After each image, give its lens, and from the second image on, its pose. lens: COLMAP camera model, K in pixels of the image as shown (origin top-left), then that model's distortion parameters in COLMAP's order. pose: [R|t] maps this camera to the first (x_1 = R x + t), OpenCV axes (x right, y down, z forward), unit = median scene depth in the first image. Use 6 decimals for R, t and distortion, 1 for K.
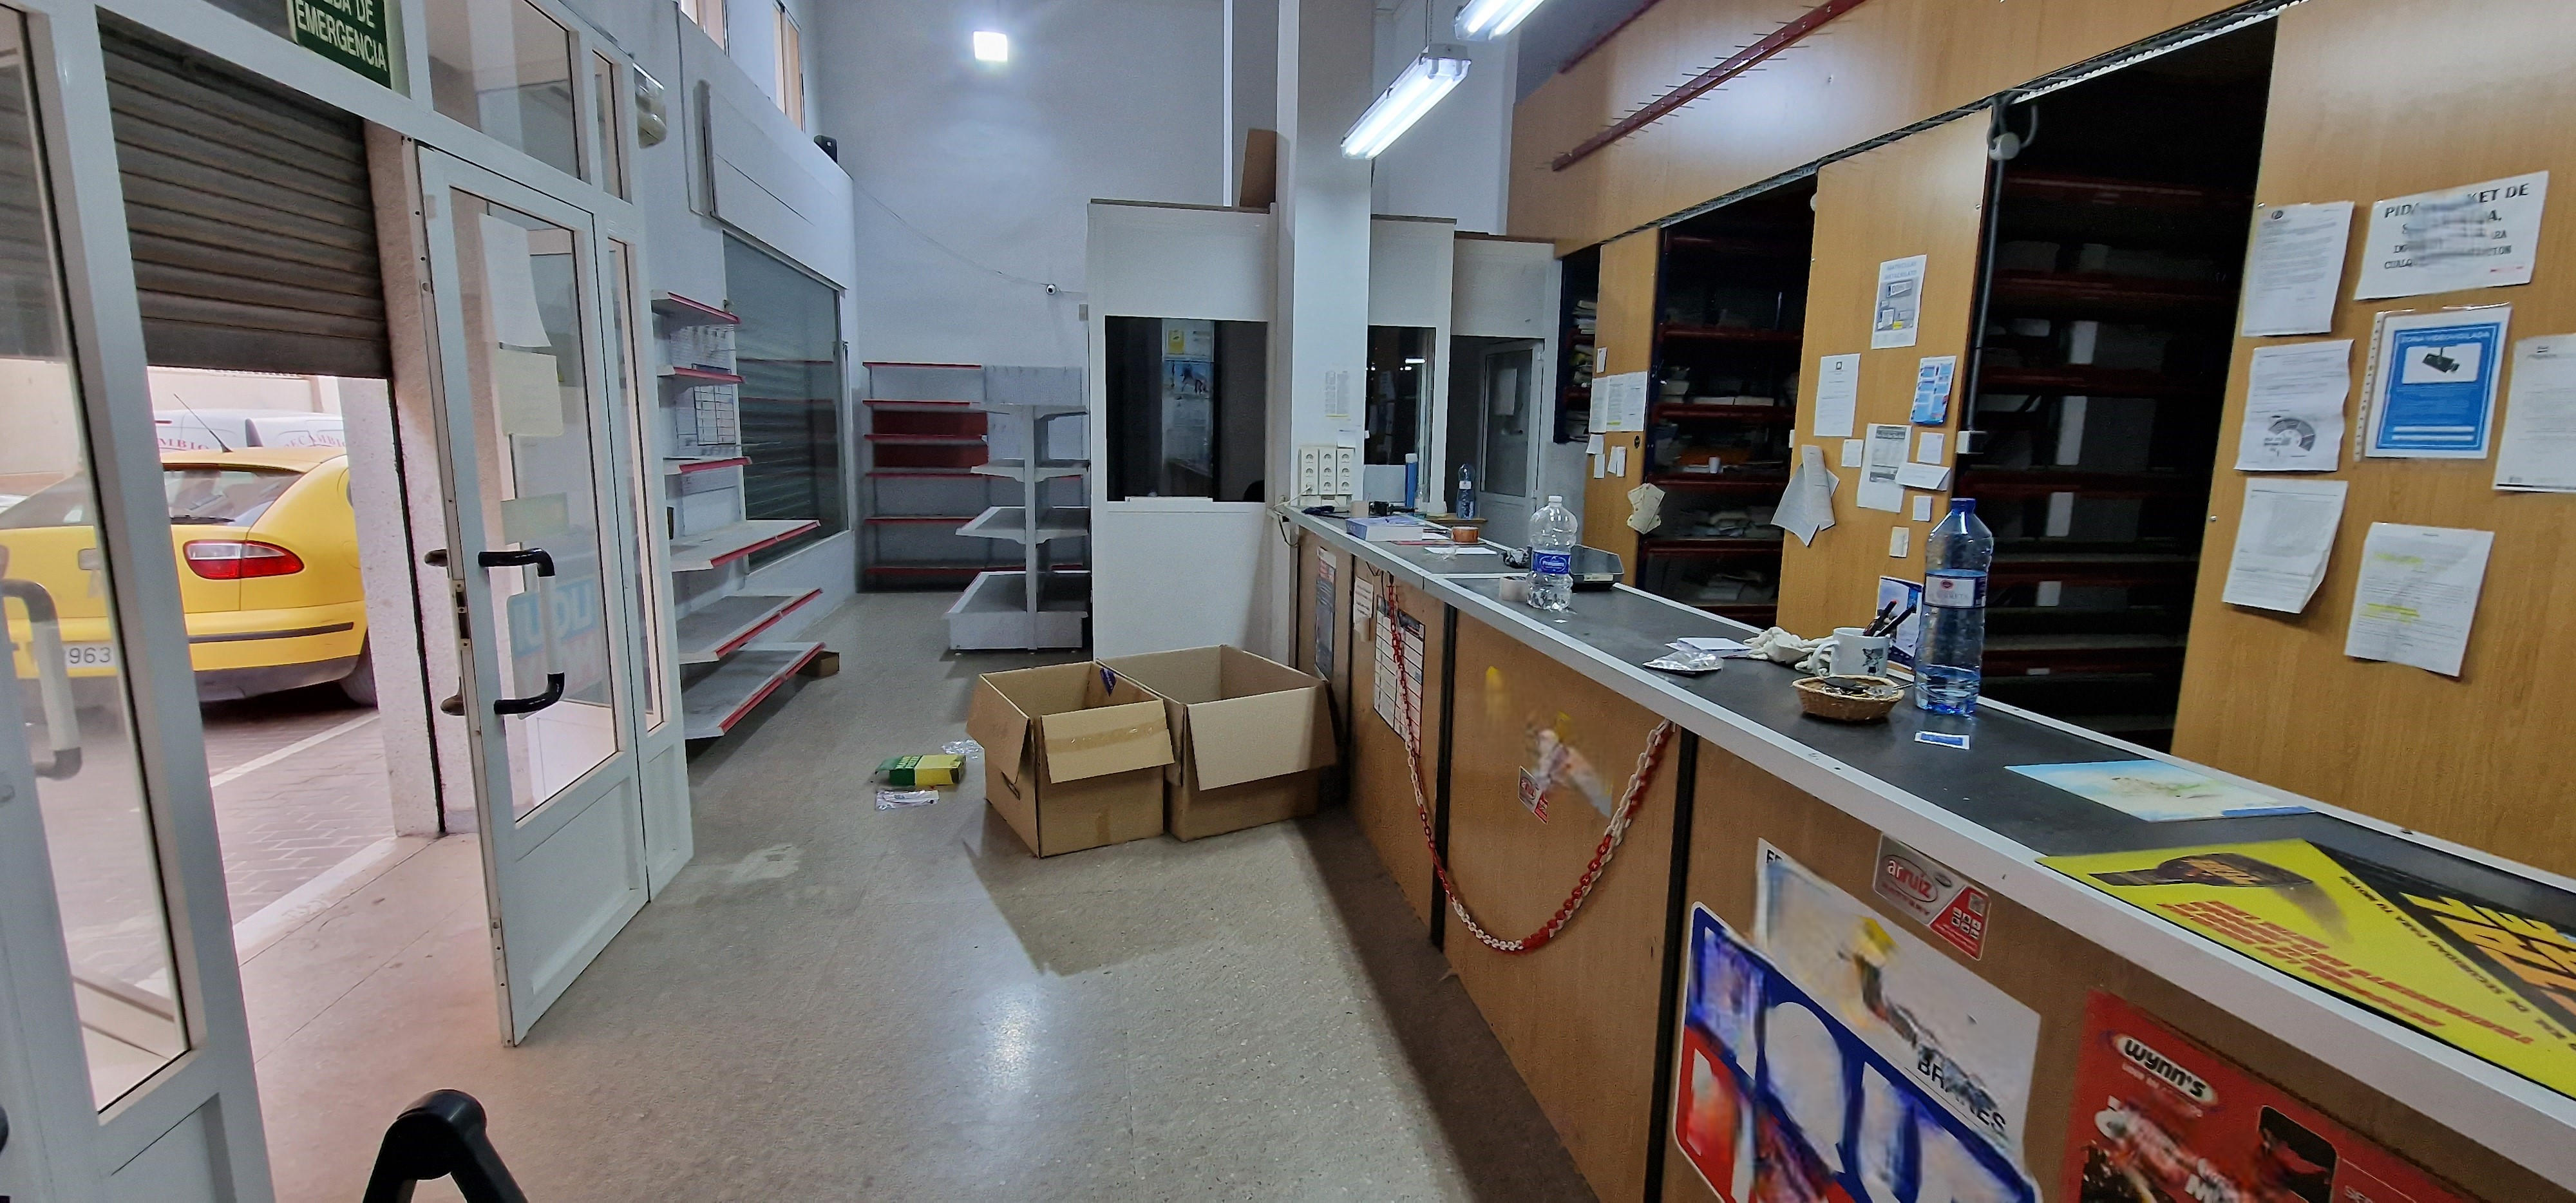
lens RADIAL K [[1048.6, 0, 1287.4], [0, 1048.6, 595.9], [0, 0, 1]] dist [-0.008909, -0.000204]
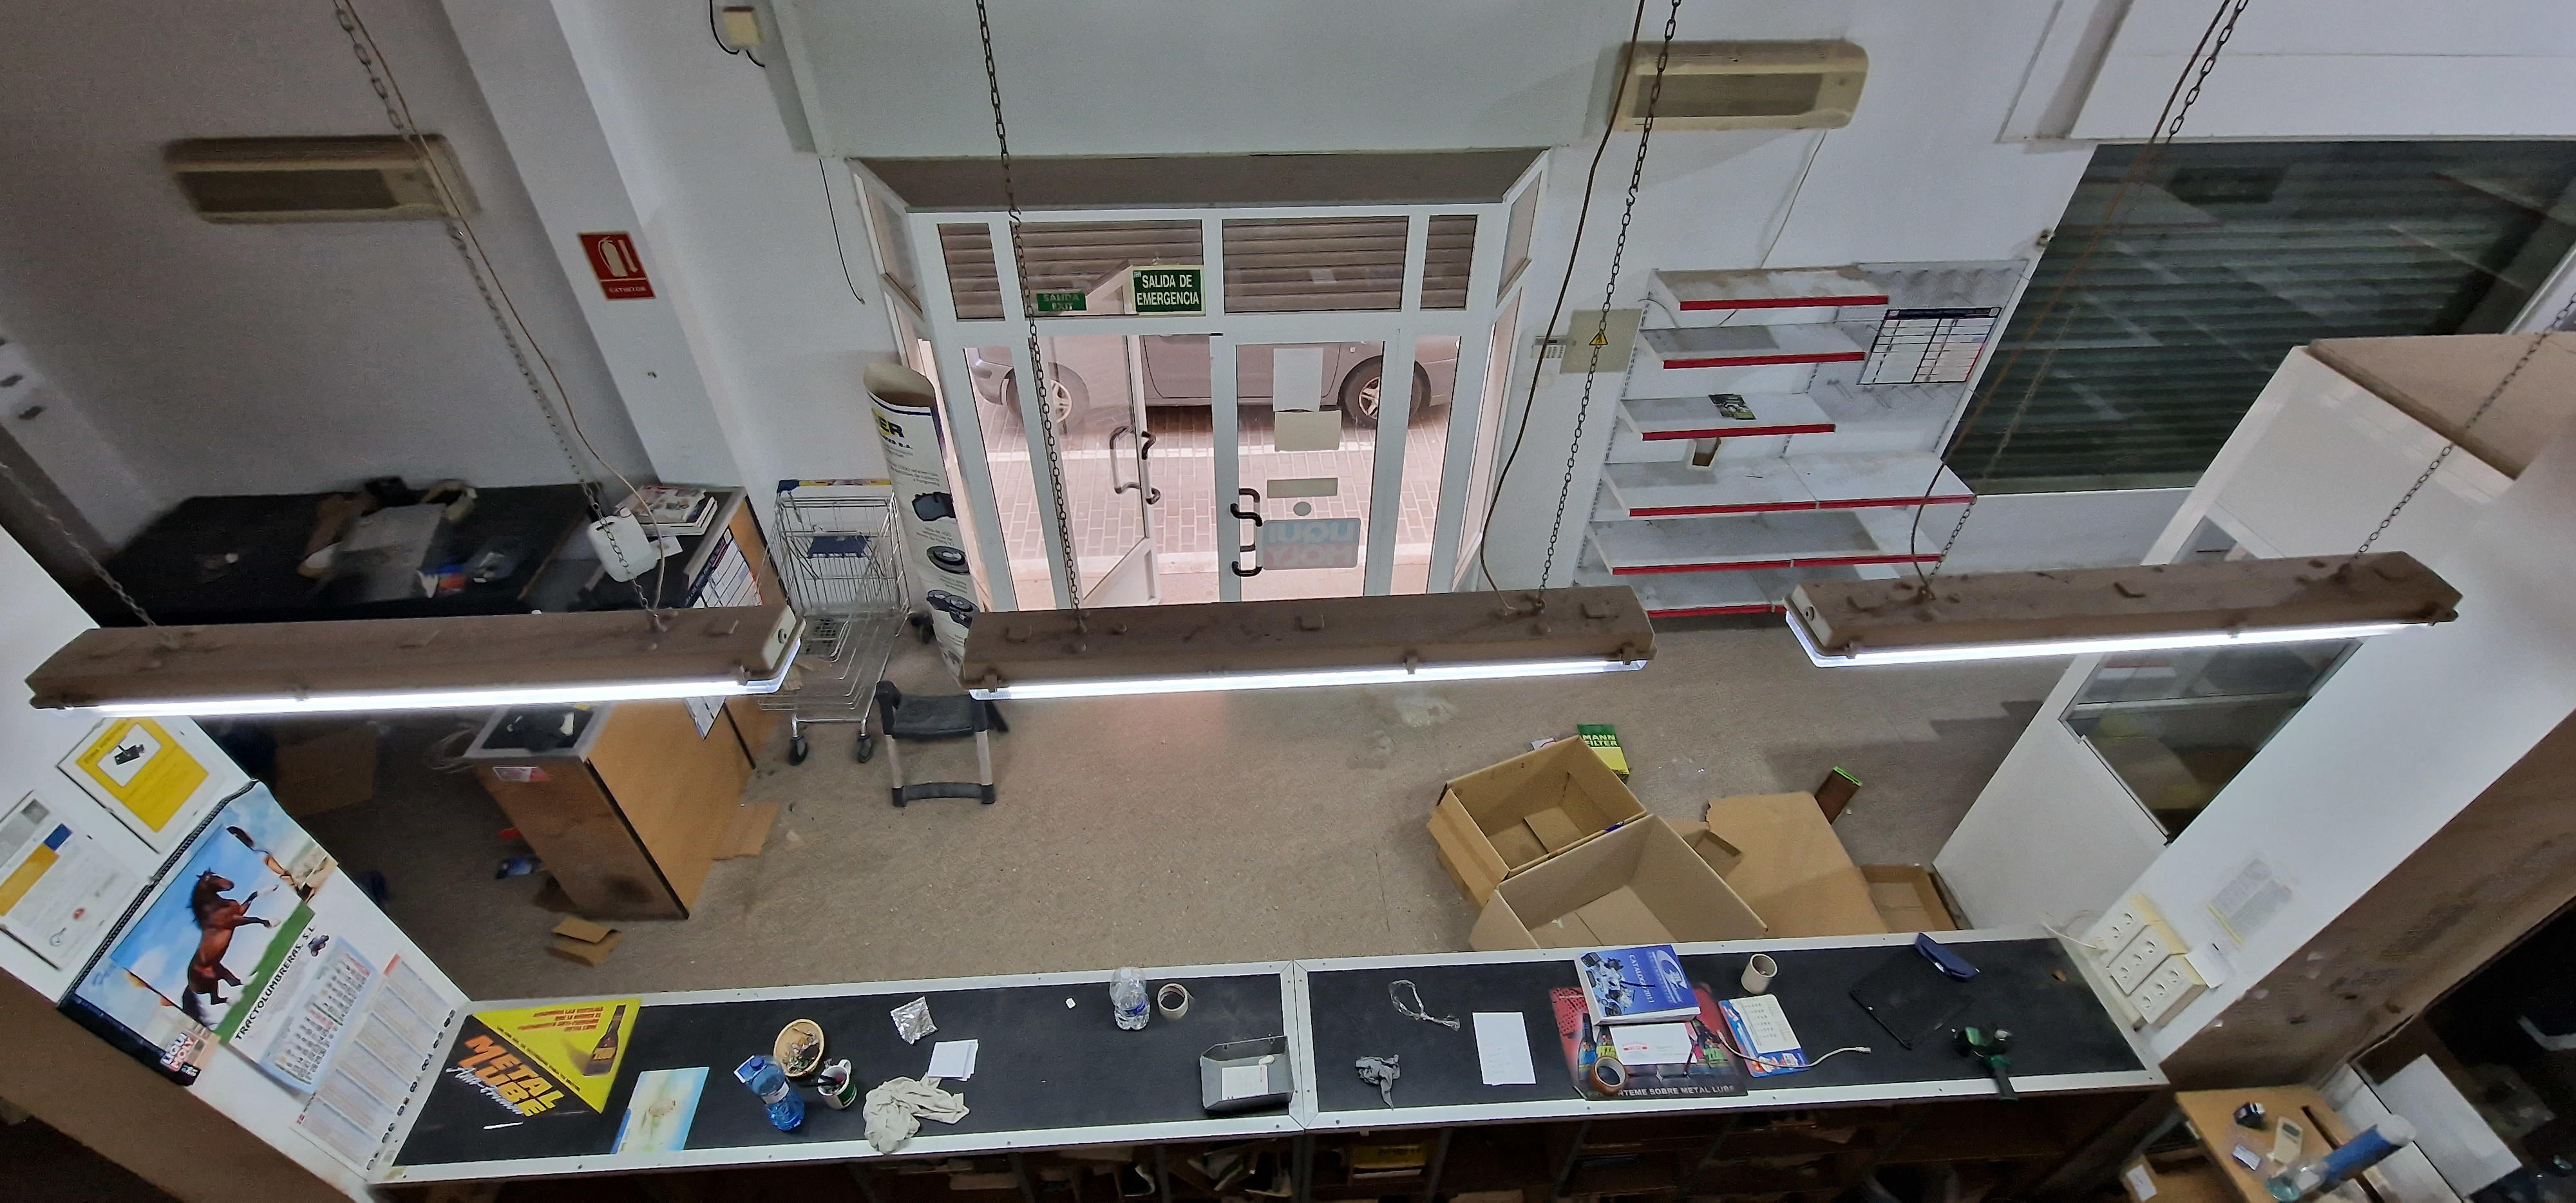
lens RADIAL K [[1048.6, 0, 1292.5], [0, 1048.6, 593.4], [0, 0, 1]] dist [-0.008909, -0.000204]
pose [[-0.101404, 0.644500, -0.757850, 1.039131], [-0.168532, 0.739637, 0.651562, -1.495218], [0.980466, 0.193793, 0.033617, 1.268148]]
